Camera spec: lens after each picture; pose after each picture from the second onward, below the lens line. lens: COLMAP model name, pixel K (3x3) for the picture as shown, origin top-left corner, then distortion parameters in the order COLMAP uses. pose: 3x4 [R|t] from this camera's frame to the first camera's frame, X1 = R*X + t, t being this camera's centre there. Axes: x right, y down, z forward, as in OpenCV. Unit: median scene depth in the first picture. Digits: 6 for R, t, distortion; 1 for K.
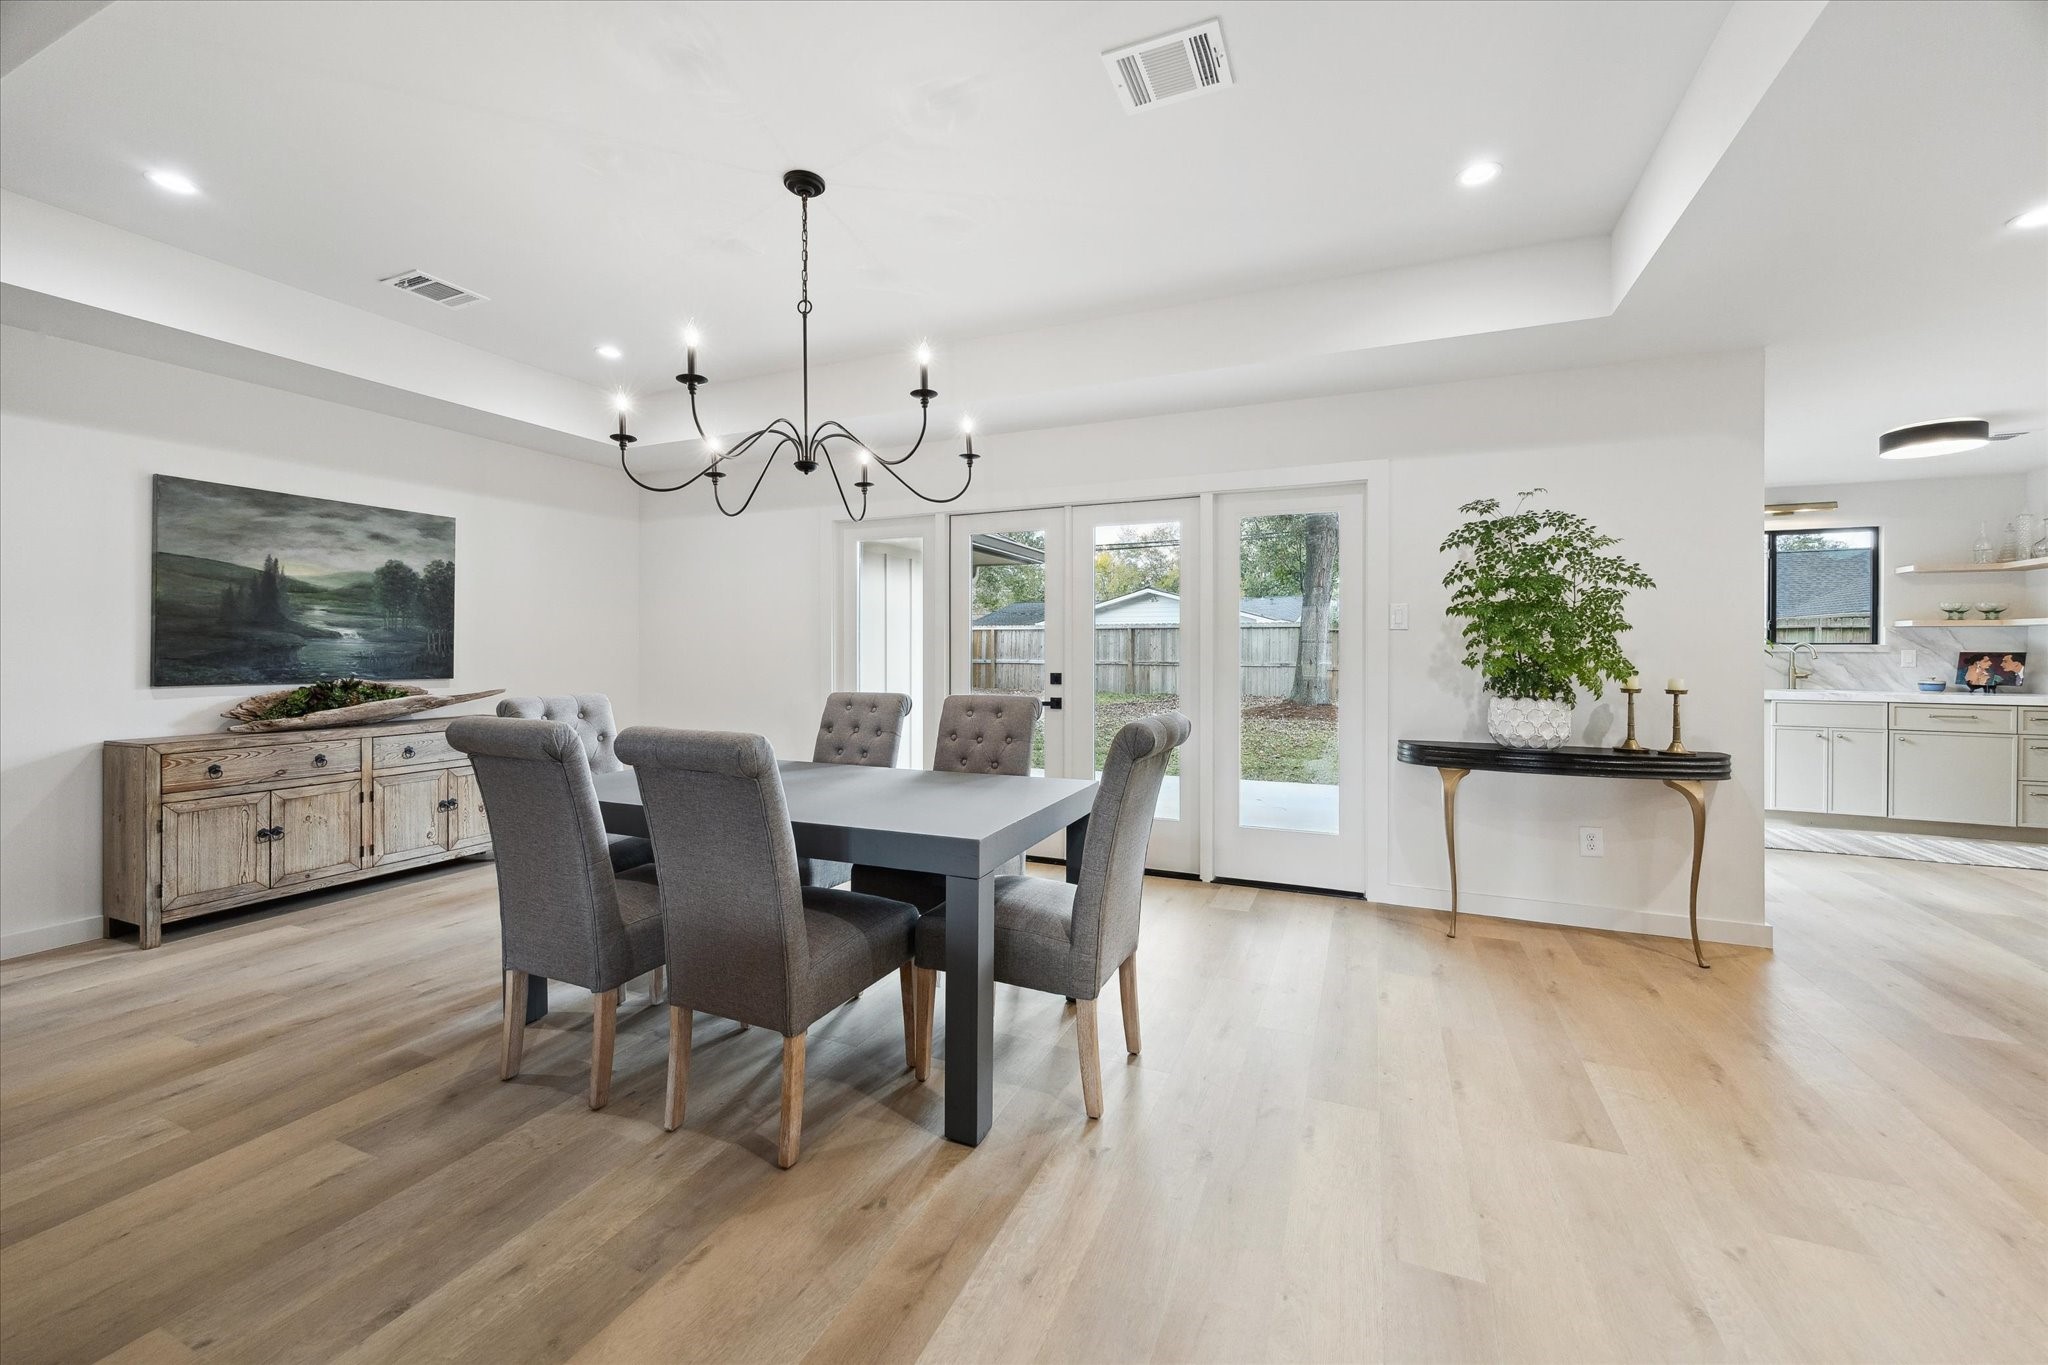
lens RADIAL K [[797.2, 0, 1026.8], [0, 797.2, 646.0], [0, 0, 1]] dist [0.001332, 0.000075]
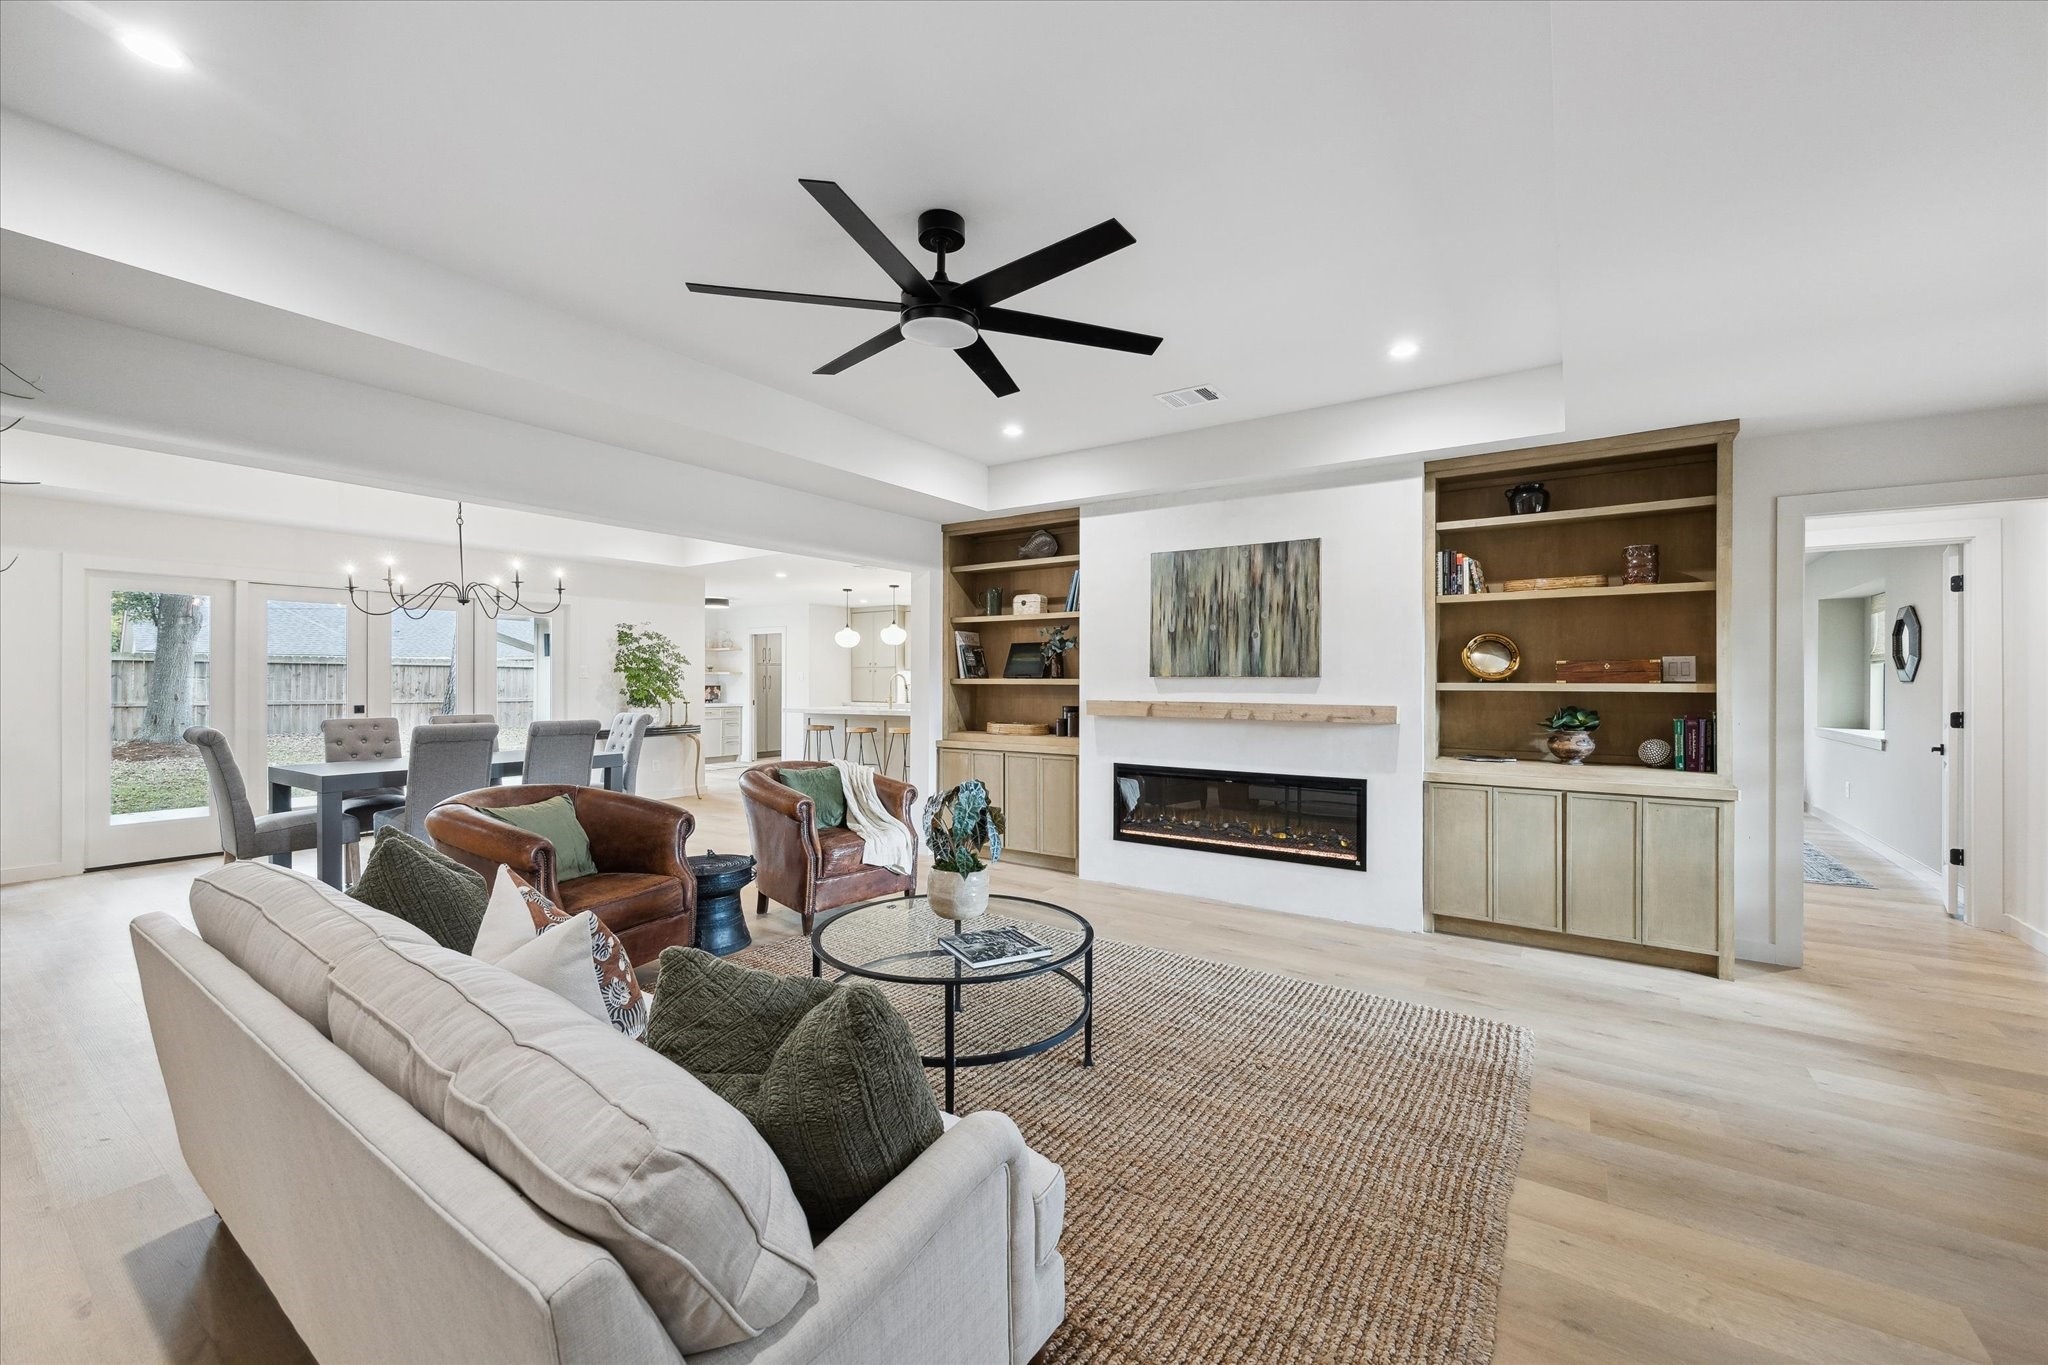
lens RADIAL K [[794.4, 0, 1024.0], [0, 794.4, 682.5], [0, 0, 1]] dist [0.000311, 0.000020]
pose [[0.190412, -0.004747, 0.981693, -1.781781], [-0.002497, 0.999983, 0.005319, -0.030017], [-0.981701, -0.003464, 0.190397, -0.703387]]
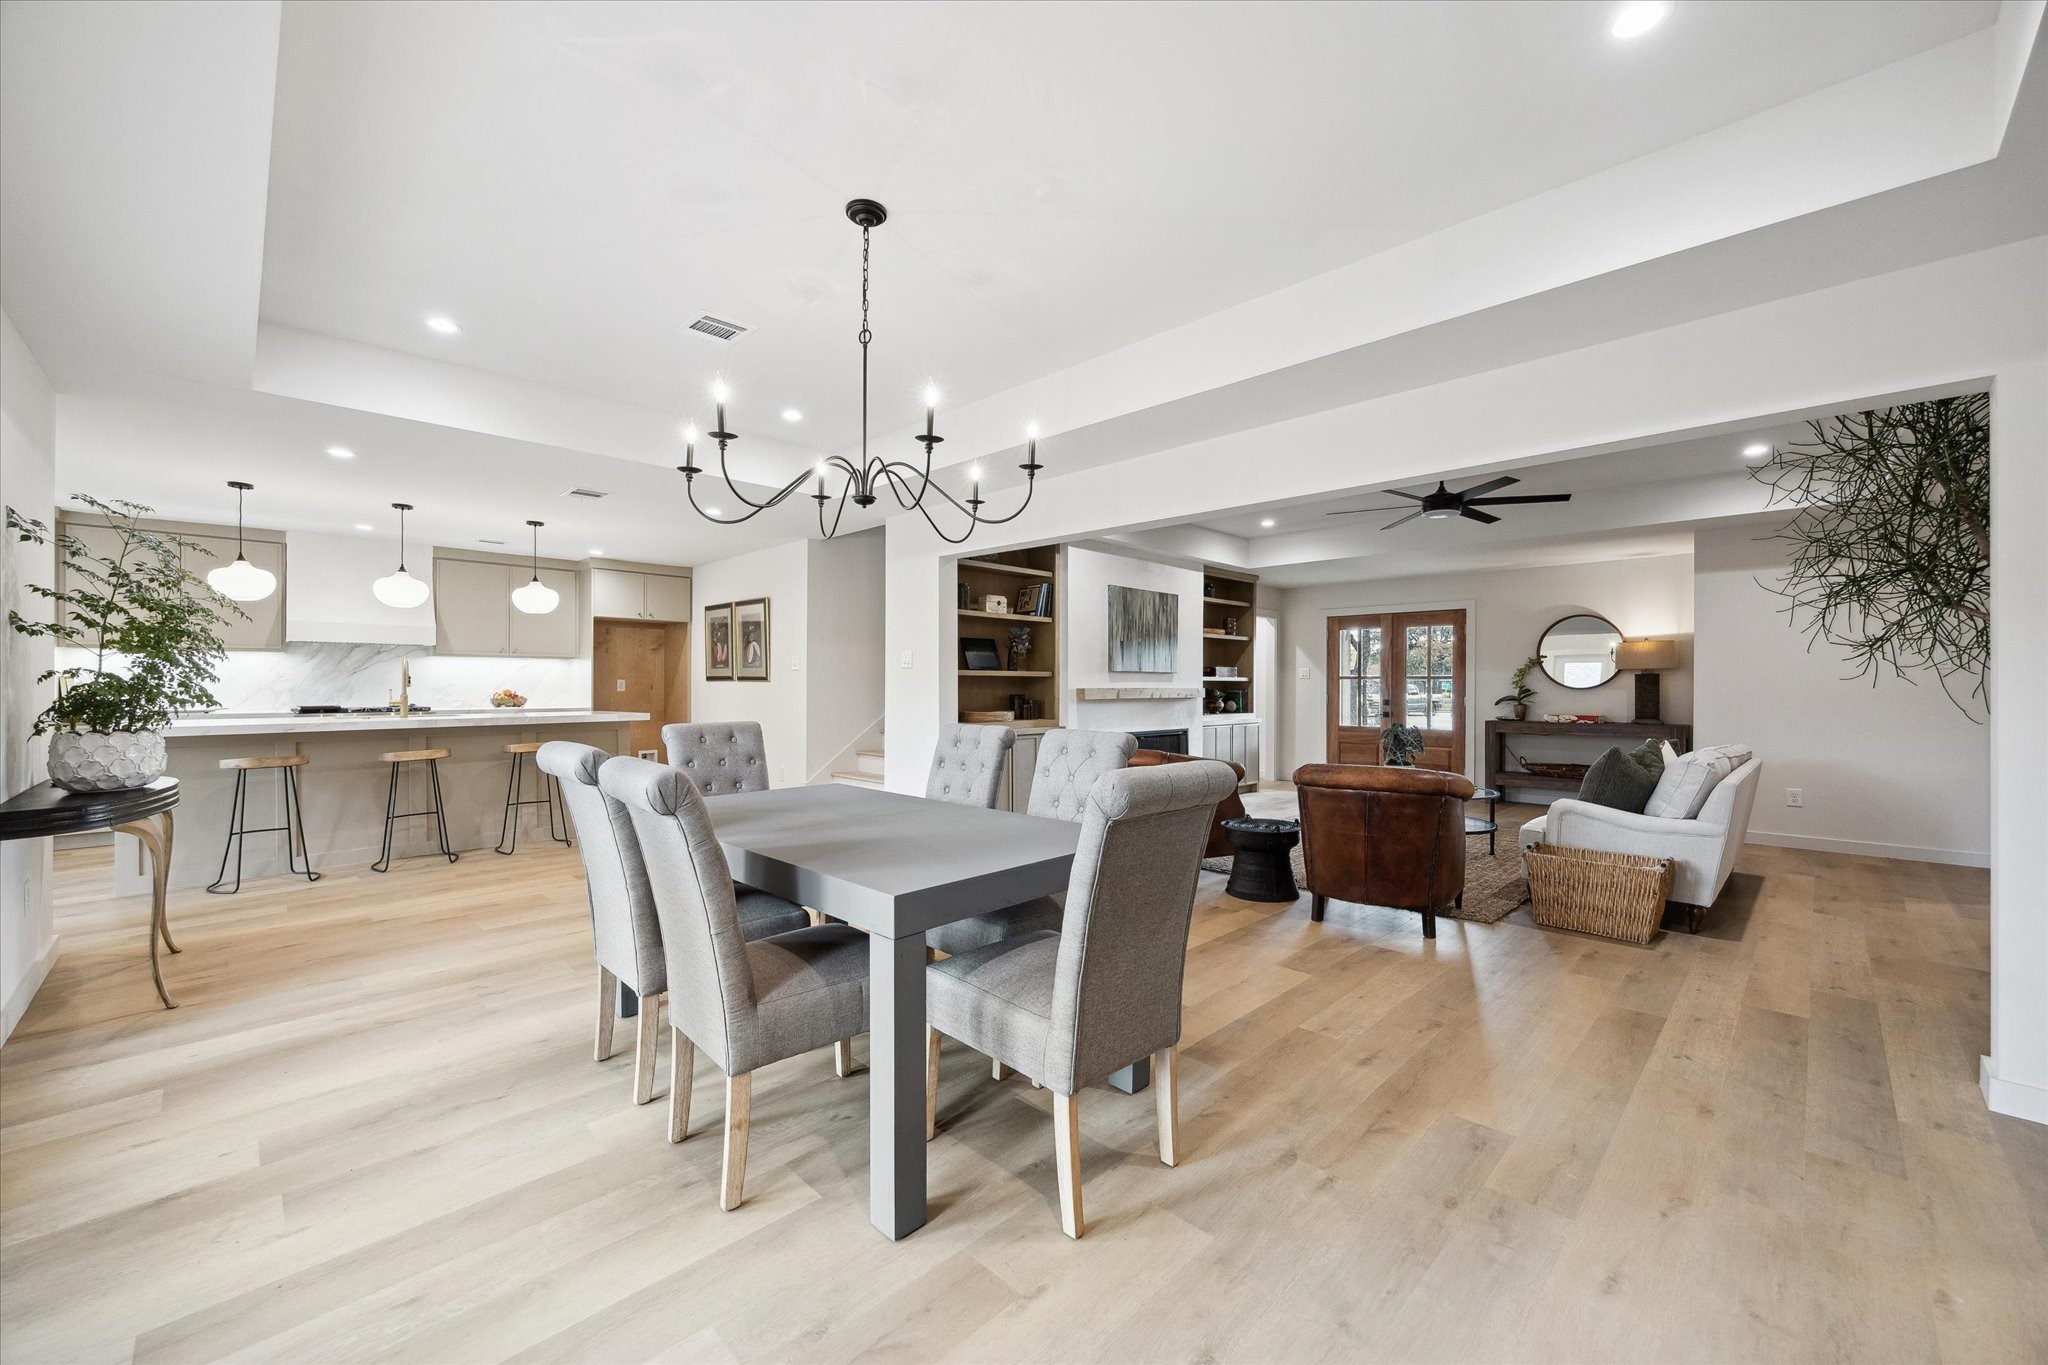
lens RADIAL K [[794.4, 0, 1024.0], [0, 794.4, 682.5], [0, 0, 1]] dist [0.000311, 0.000020]
pose [[-0.928859, -0.003355, 0.370419, -0.733742], [-0.004632, 0.999986, -0.002557, 0.005881], [-0.370405, -0.004091, -0.928861, 1.630924]]
